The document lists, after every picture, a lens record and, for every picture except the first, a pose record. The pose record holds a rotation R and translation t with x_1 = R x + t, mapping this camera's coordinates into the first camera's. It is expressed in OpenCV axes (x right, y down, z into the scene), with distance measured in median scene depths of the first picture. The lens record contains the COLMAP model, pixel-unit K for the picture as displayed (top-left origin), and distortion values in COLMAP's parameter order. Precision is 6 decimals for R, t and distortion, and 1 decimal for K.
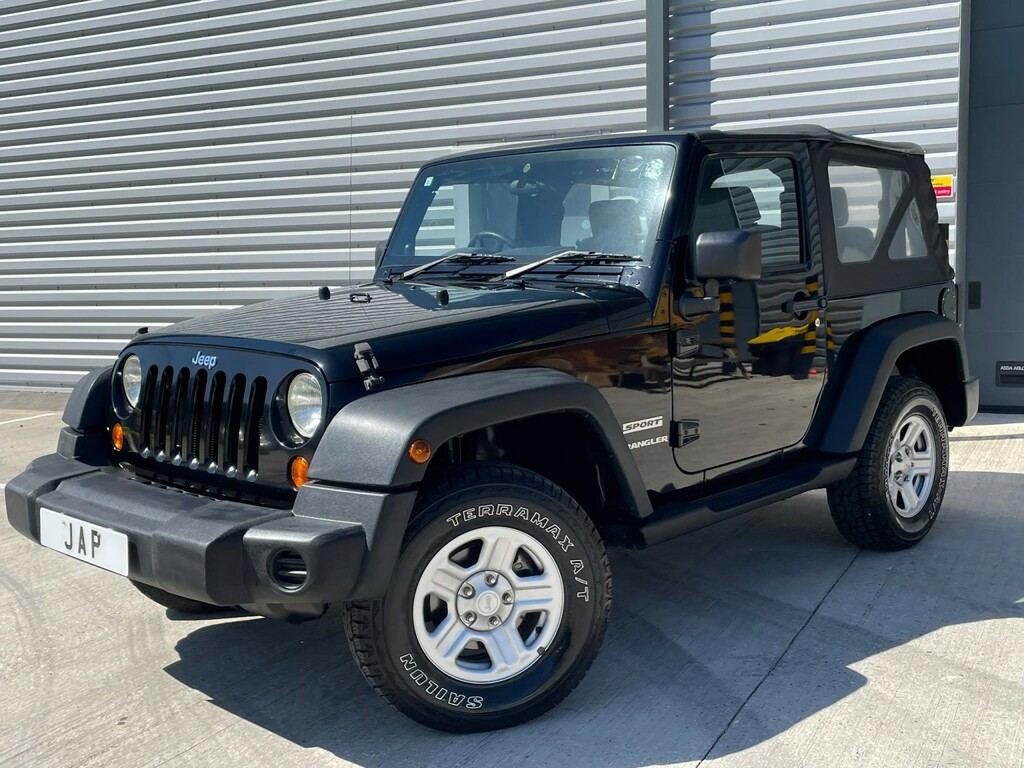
lens RADIAL K [[1161.6, 0, 511.8], [0, 1161.6, 390.2], [0, 0, 1]] dist [0.107140, -0.207569]
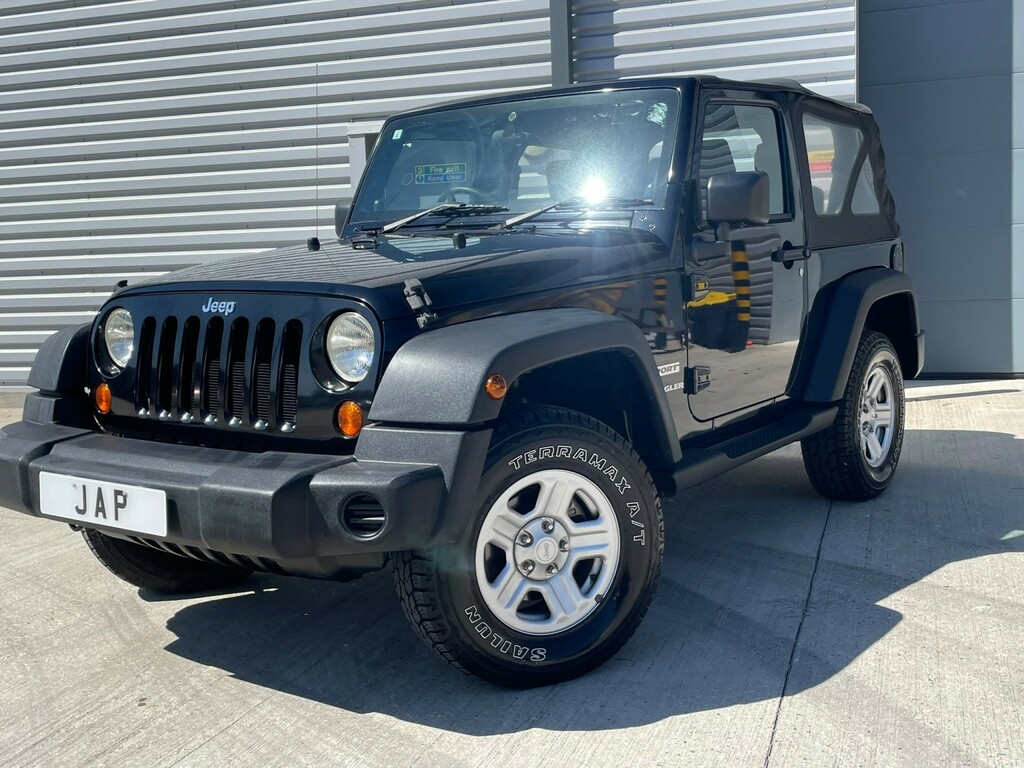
lens RADIAL K [[1162.1, 0, 511.7], [0, 1162.1, 379.3], [0, 0, 1]] dist [0.108516, -0.204479]
pose [[0.989053, -0.025594, 0.145324, -0.170328], [0.027285, 0.999581, -0.009652, 0.047085], [-0.145016, 0.013511, 0.989337, 0.053358]]
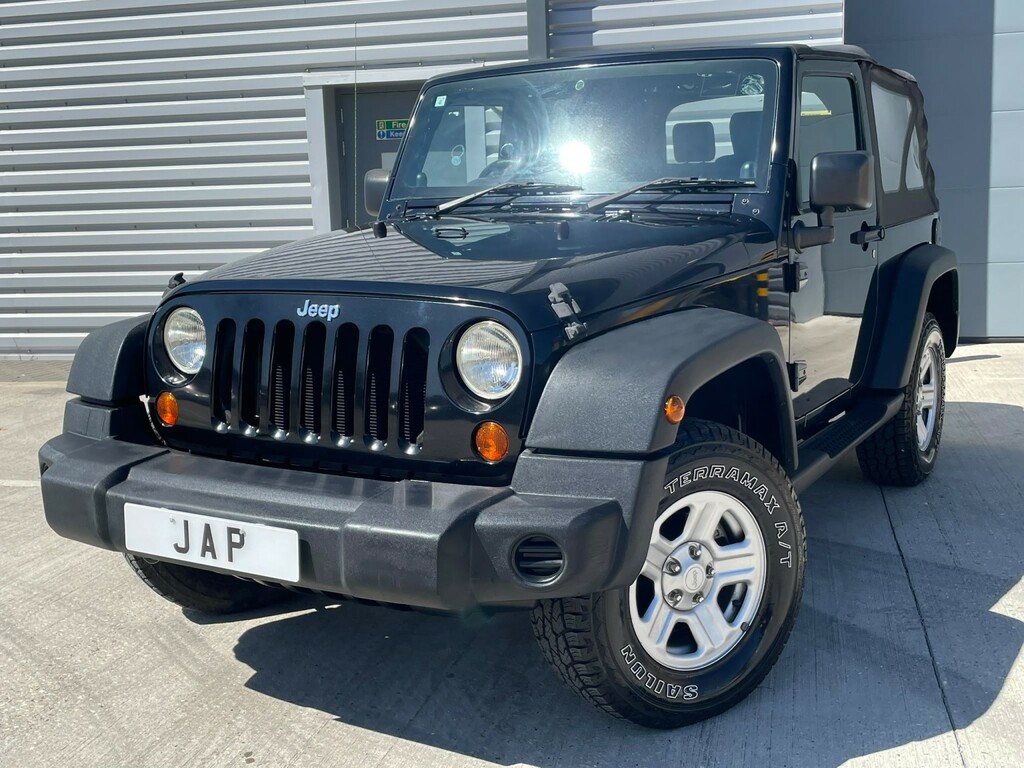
lens RADIAL K [[1161.6, 0, 511.8], [0, 1161.6, 390.2], [0, 0, 1]] dist [0.107140, -0.207569]
pose [[0.970302, -0.045123, 0.237649, -0.328960], [0.034262, 0.998179, 0.049637, -0.005749], [-0.239456, -0.040021, 0.970082, 0.176324]]
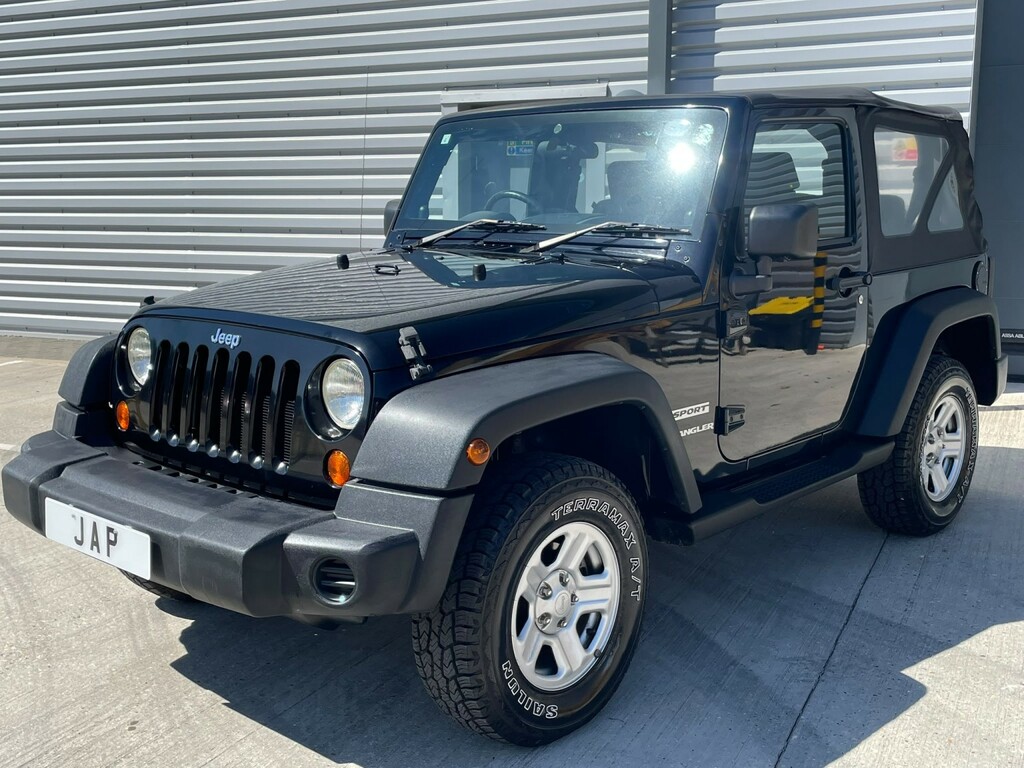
lens RADIAL K [[1163.9, 0, 500.8], [0, 1163.9, 380.2], [0, 0, 1]] dist [0.110445, -0.235756]
pose [[0.999288, 0.015081, 0.034587, -0.078567], [-0.016496, 0.999023, 0.040995, -0.034429], [-0.033934, -0.041536, 0.998561, 0.074834]]
